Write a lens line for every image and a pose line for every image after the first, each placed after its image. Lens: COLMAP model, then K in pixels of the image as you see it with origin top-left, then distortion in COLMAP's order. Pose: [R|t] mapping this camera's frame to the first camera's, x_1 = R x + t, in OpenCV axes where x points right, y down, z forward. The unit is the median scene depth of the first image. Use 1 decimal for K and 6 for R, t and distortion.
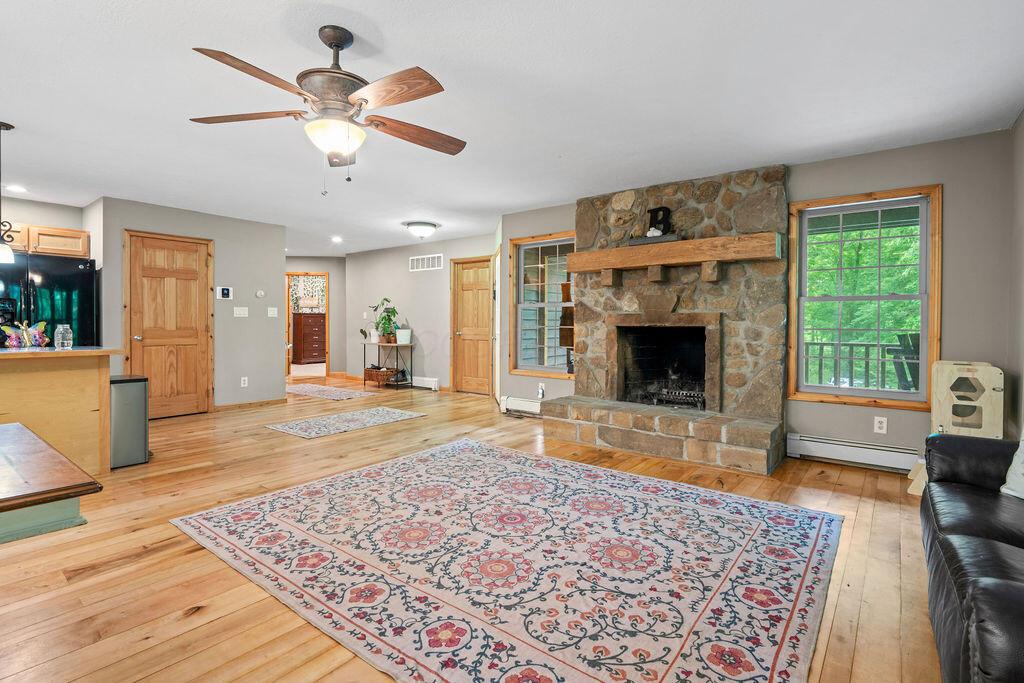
lens RADIAL K [[483.6, 0, 520.3], [0, 483.6, 326.5], [0, 0, 1]] dist [-0.001185, -0.000508]
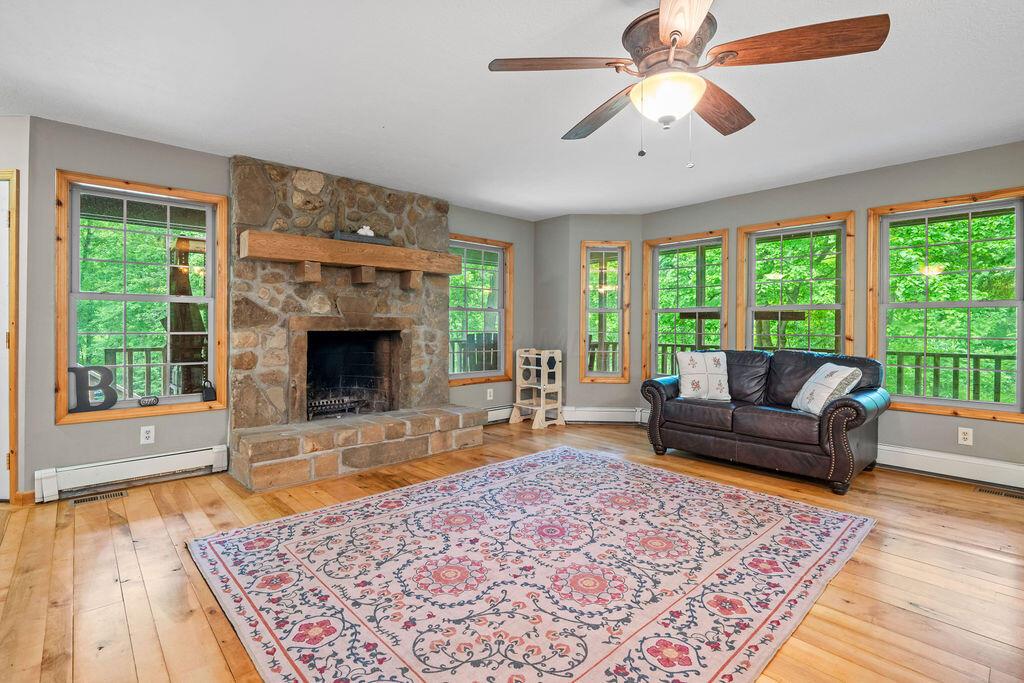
lens RADIAL K [[480.2, 0, 515.7], [0, 480.2, 326.0], [0, 0, 1]] dist [-0.001509, -0.003983]
pose [[0.167174, -0.002612, 0.985924, -0.681813], [0.005715, 0.999982, 0.001680, -0.010909], [-0.985911, 0.005354, 0.167186, 0.633316]]
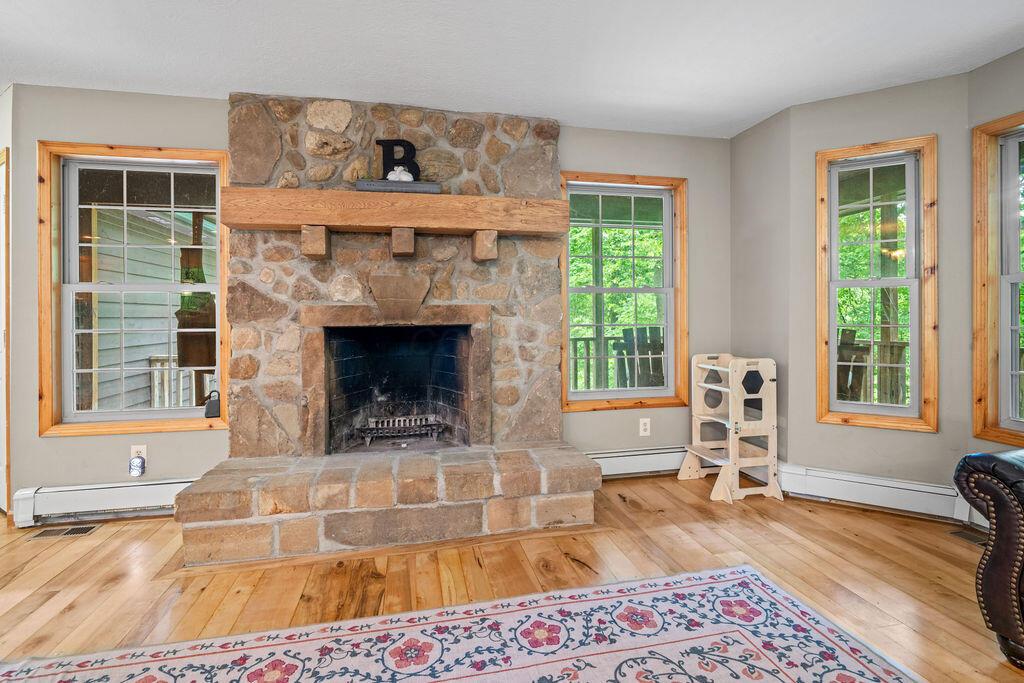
lens RADIAL K [[486.5, 0, 512.8], [0, 486.5, 316.7], [0, 0, 1]] dist [-0.005811, -0.001530]
pose [[0.644533, -0.006504, 0.764549, -0.124779], [0.017100, 0.999836, -0.005910, -0.006625], [-0.764385, 0.016883, 0.644539, 0.556235]]
